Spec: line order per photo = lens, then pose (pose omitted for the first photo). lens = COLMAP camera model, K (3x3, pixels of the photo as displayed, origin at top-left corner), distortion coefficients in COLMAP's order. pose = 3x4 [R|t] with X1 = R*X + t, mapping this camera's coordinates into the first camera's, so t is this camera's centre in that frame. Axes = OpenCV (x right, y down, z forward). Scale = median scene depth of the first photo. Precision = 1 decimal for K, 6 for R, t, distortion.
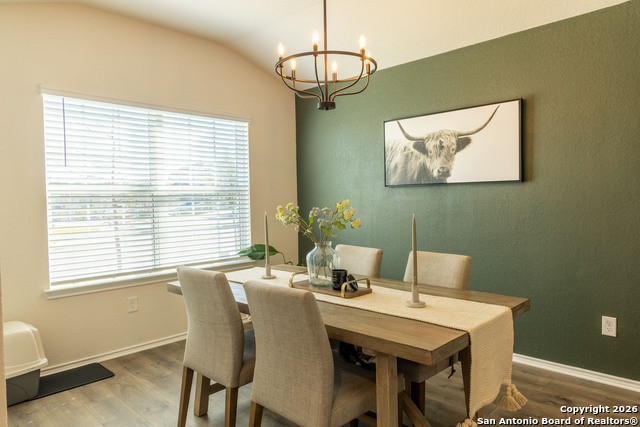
lens RADIAL K [[433.6, 0, 317.0], [0, 433.6, 216.9], [0, 0, 1]] dist [0.004873, -0.002430]
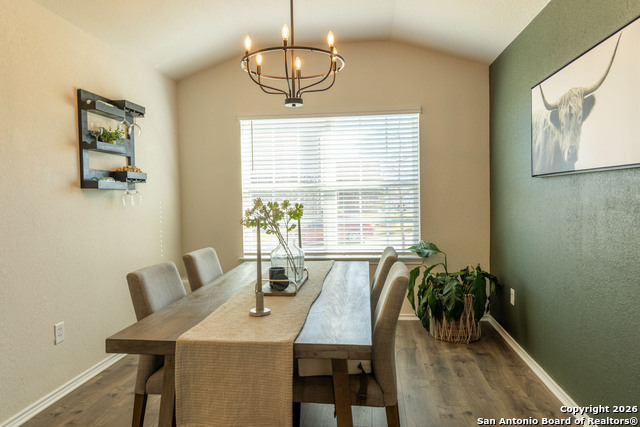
lens RADIAL K [[433.6, 0, 317.7], [0, 433.6, 208.1], [0, 0, 1]] dist [0.004873, -0.002430]
pose [[0.603133, 0.029365, -0.797100, 0.571244], [-0.028196, 0.999482, 0.015486, -0.020023], [0.797142, 0.013135, 0.603648, 0.295193]]
